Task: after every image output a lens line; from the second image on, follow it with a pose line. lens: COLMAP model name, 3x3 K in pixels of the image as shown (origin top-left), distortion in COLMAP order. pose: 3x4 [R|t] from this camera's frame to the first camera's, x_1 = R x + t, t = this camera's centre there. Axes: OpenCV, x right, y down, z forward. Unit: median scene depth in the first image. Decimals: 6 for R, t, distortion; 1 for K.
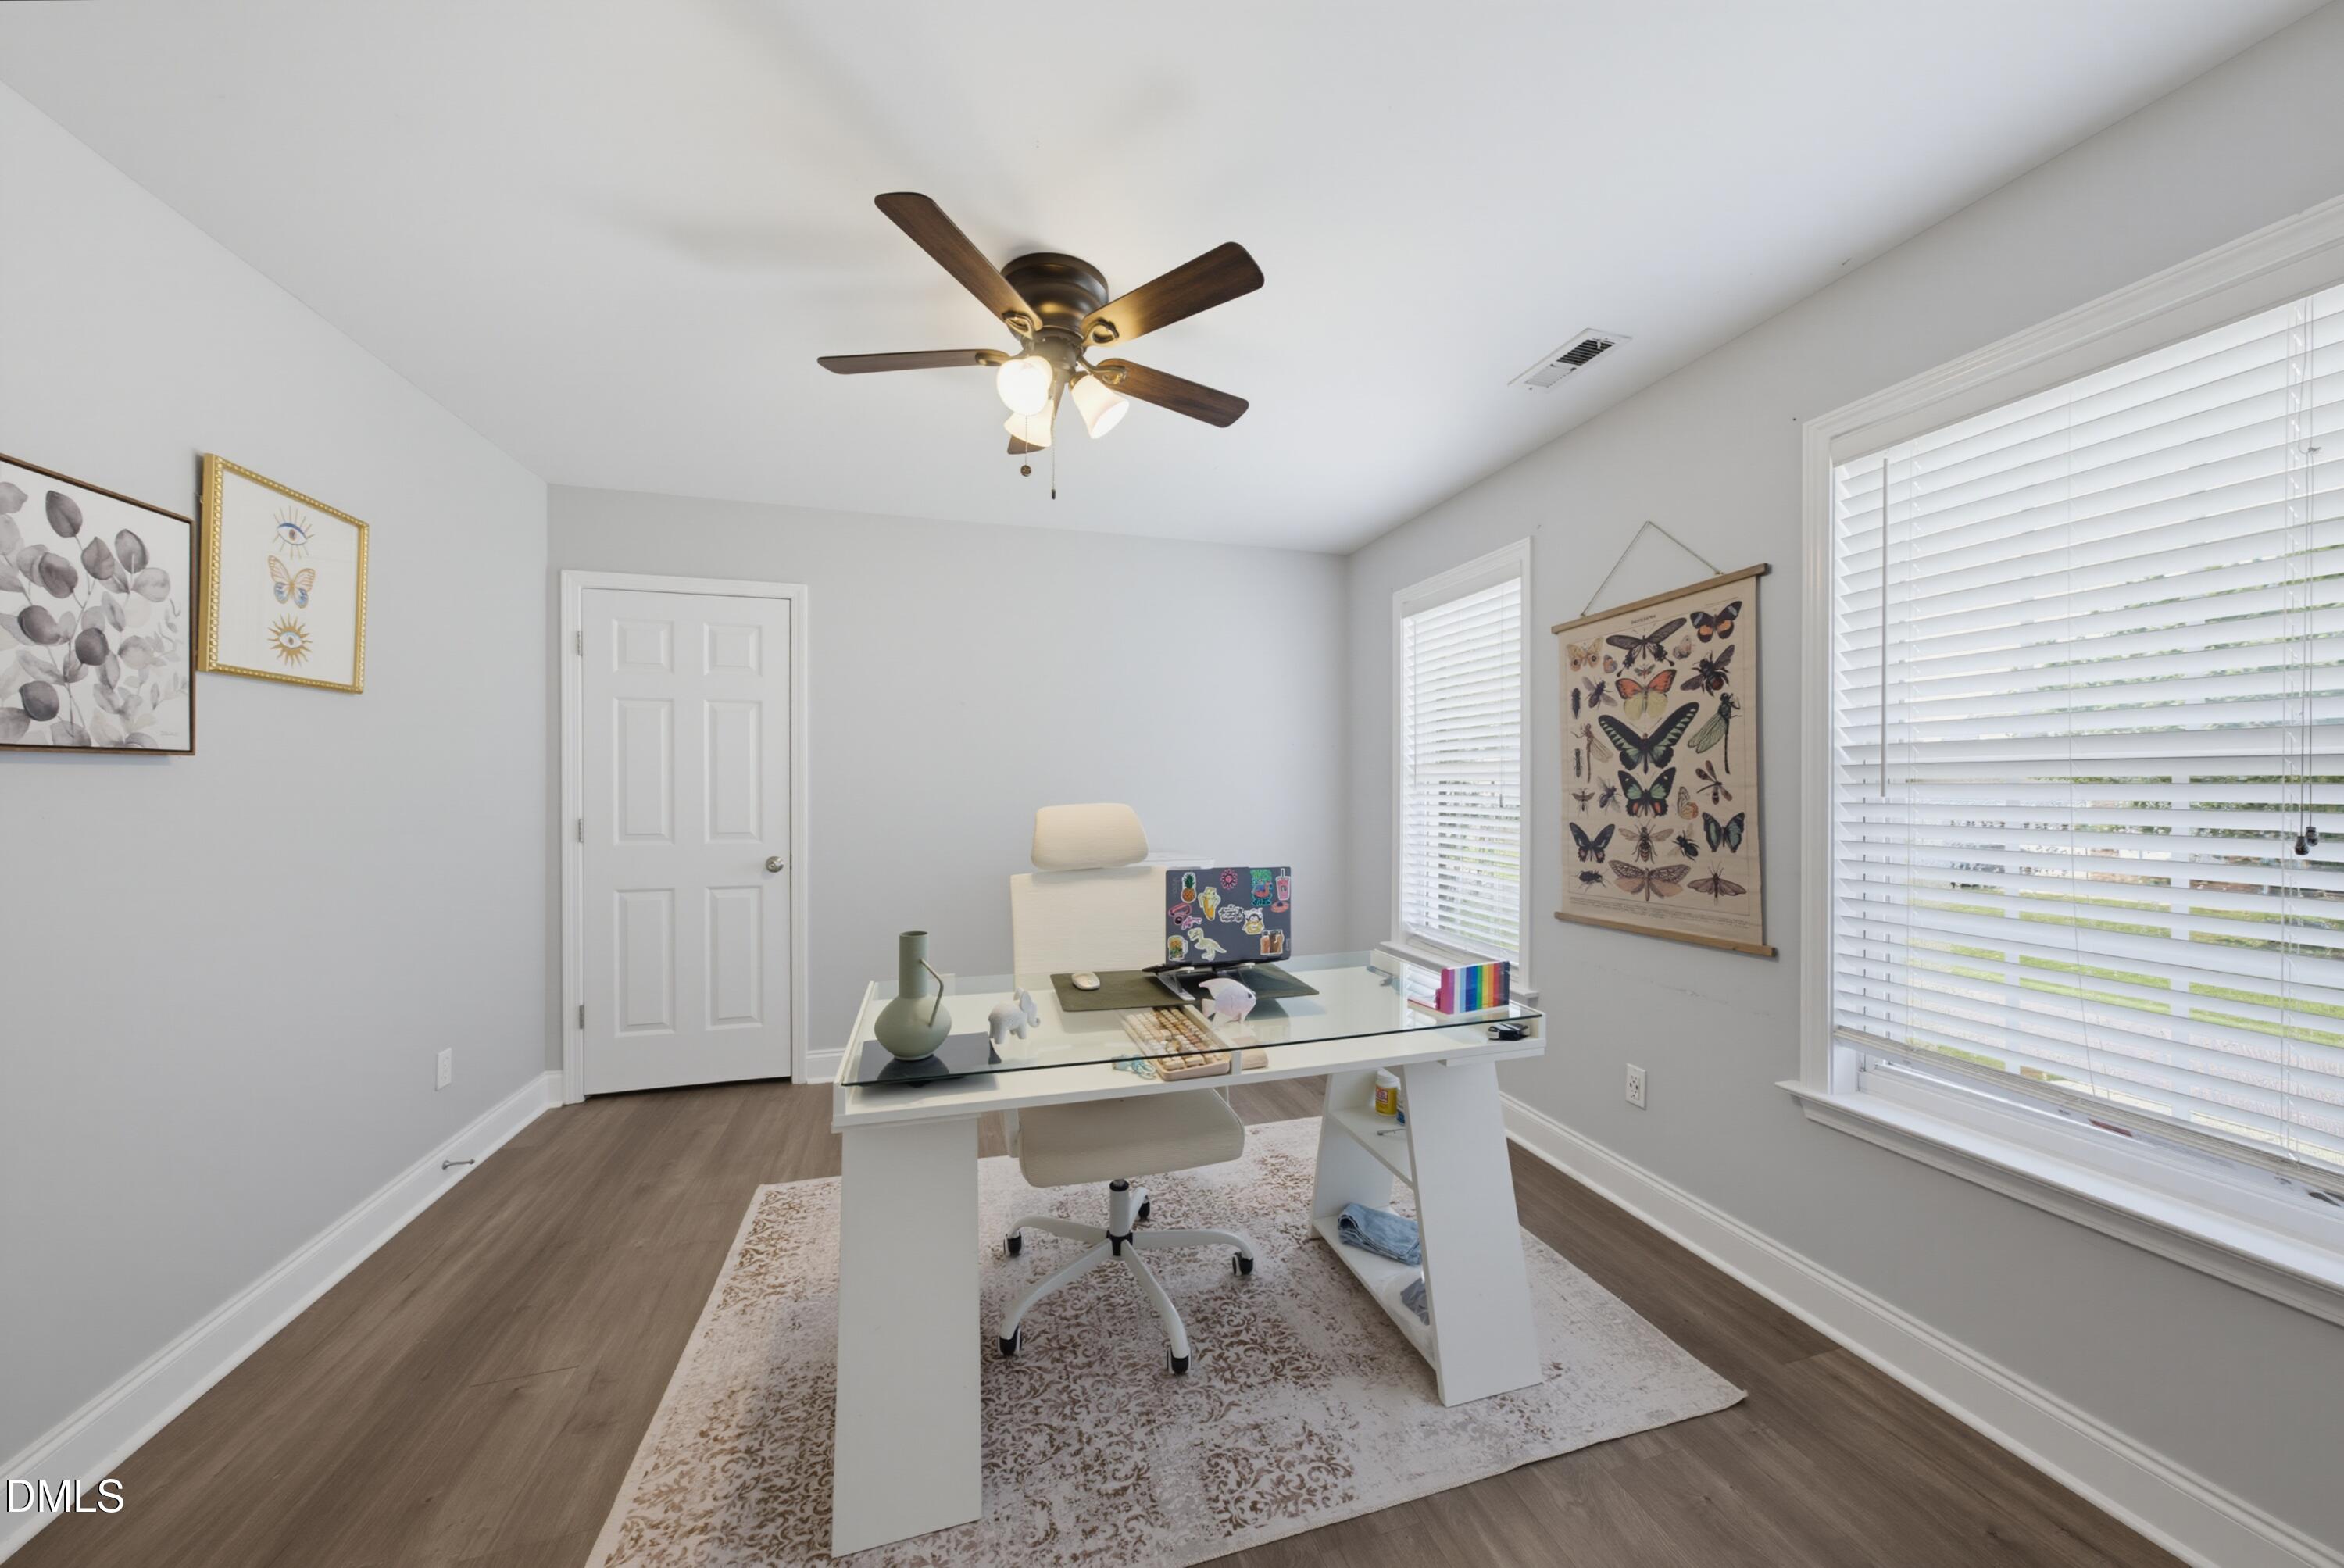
lens RADIAL K [[793.1, 0, 1172.0], [0, 793.1, 784.0], [0, 0, 1]] dist [-0.017712, 0.010439]
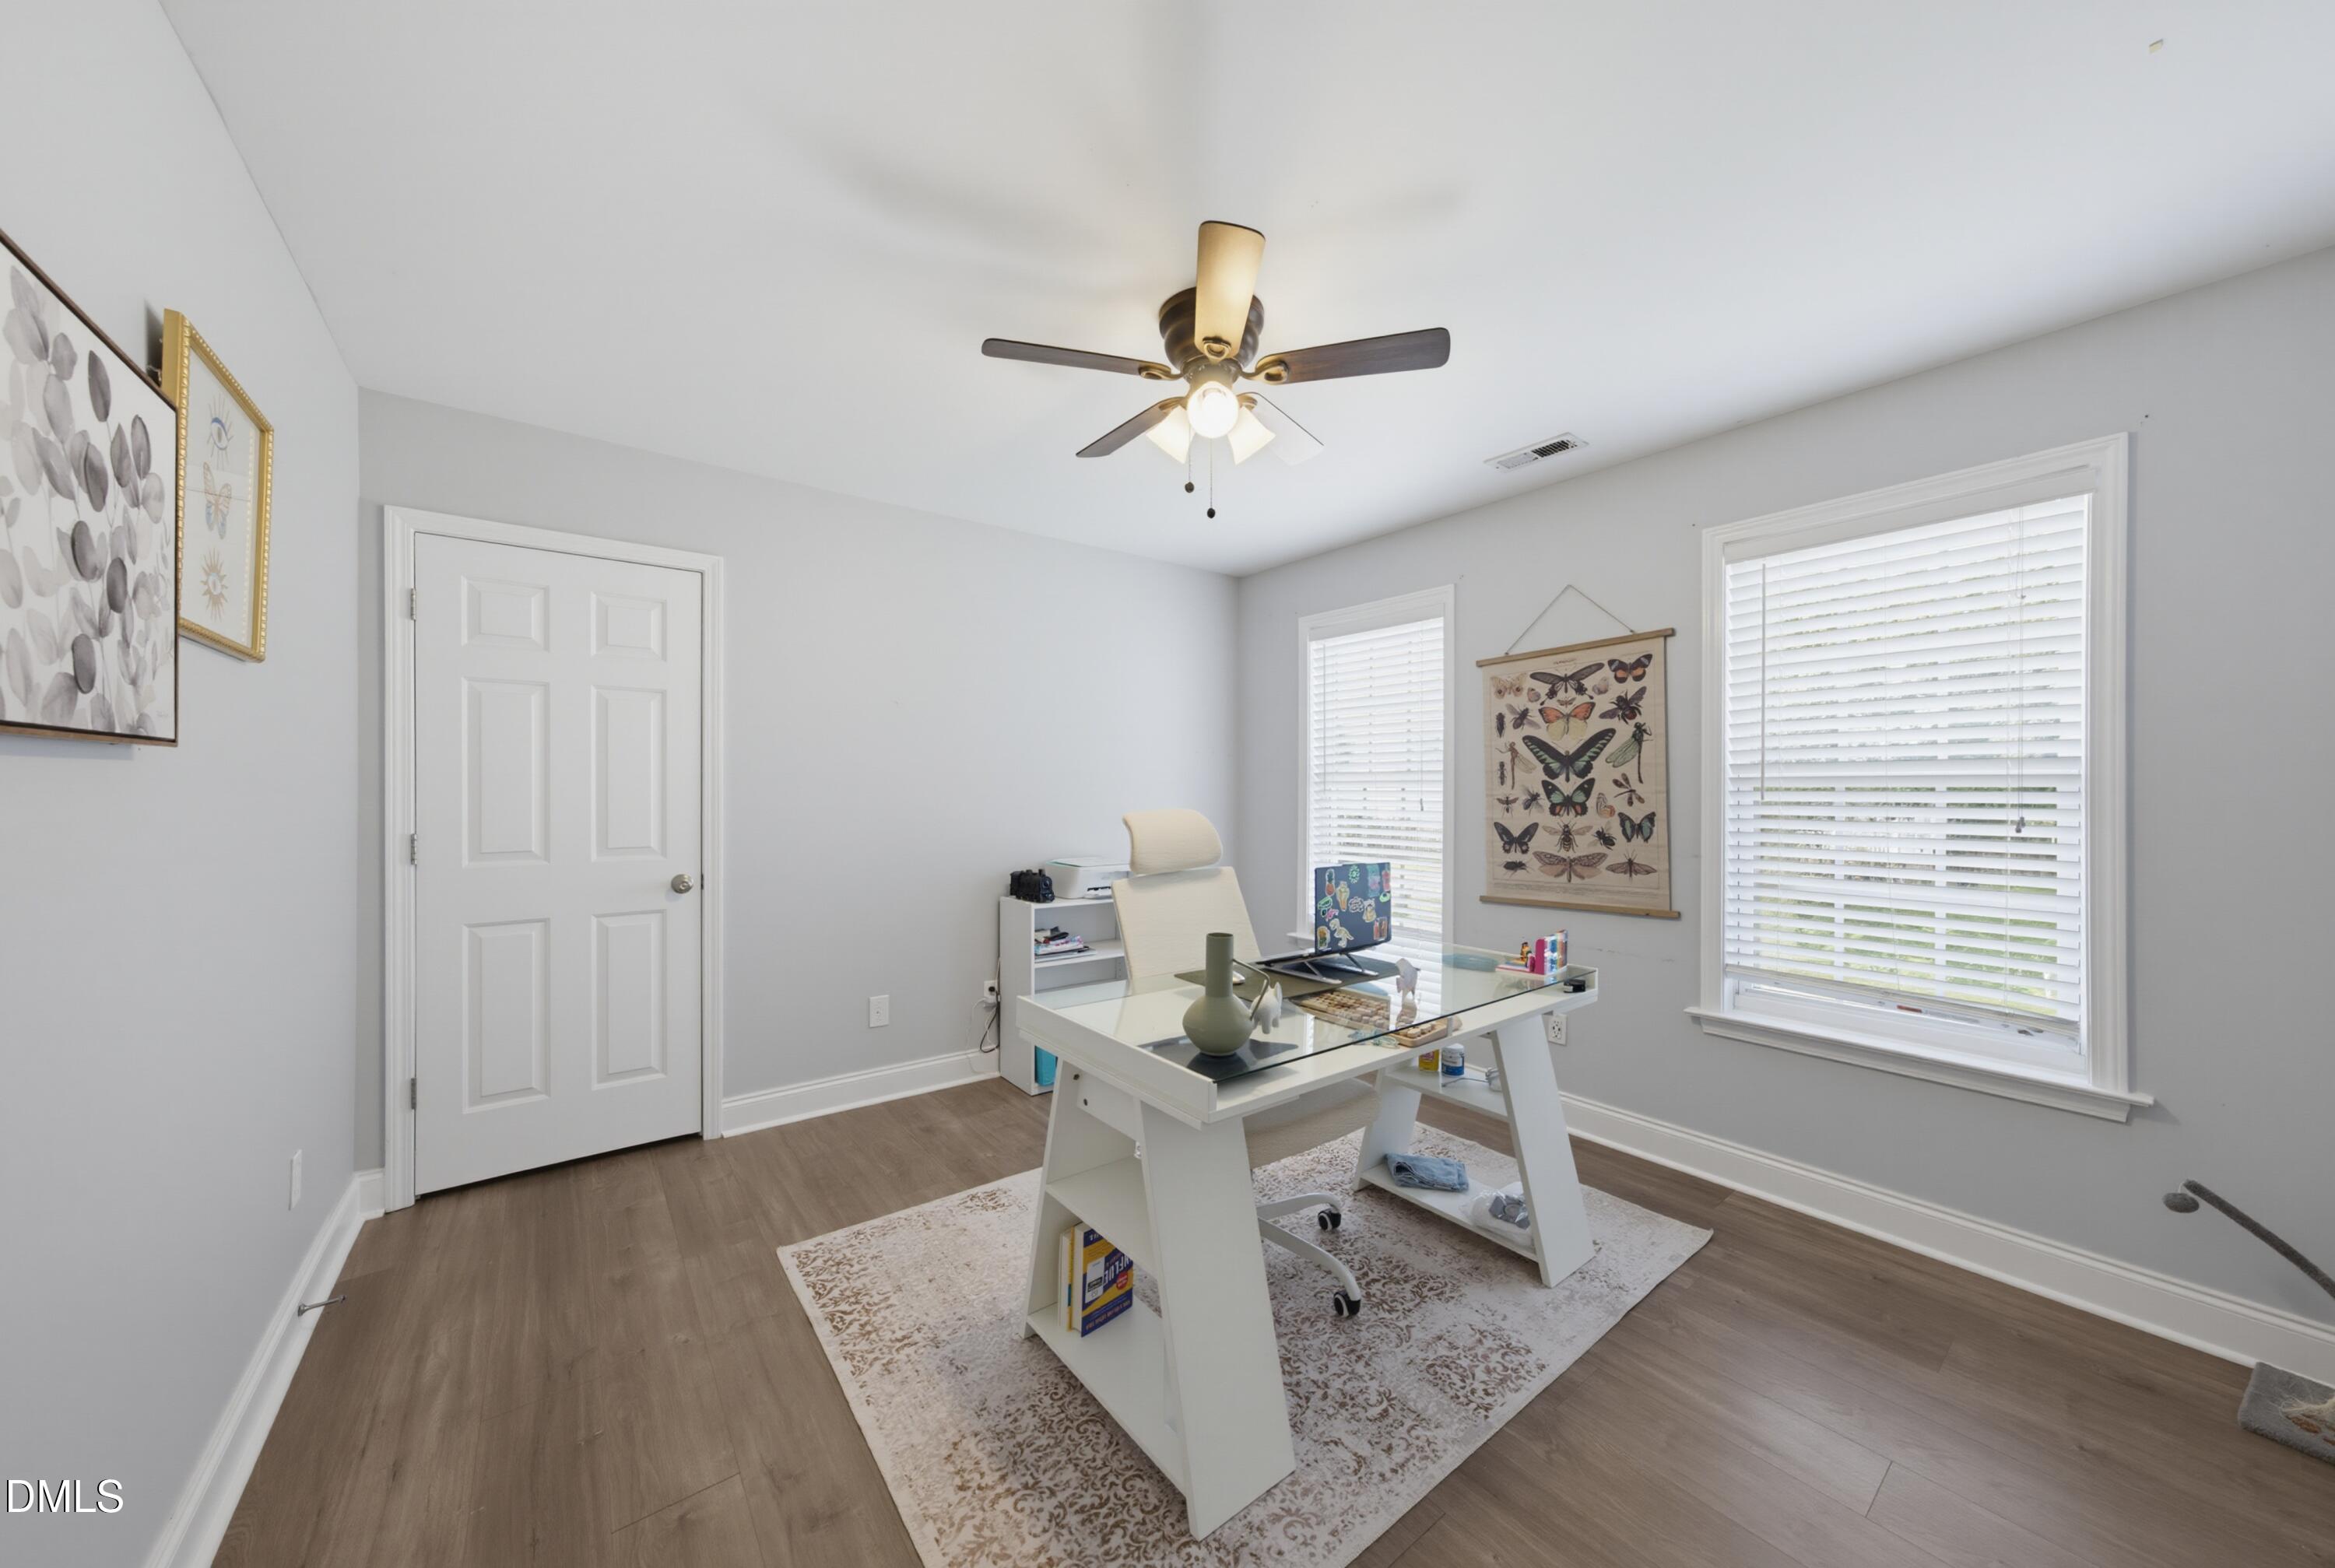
lens RADIAL K [[801.8, 0, 1168.7], [0, 801.8, 789.9], [0, 0, 1]] dist [-0.016029, 0.011113]
pose [[0.934435, 0.002223, 0.356126, -0.499369], [-0.002361, 0.999997, -0.000048, 0.000165], [-0.356125, -0.000796, 0.934438, 0.024220]]
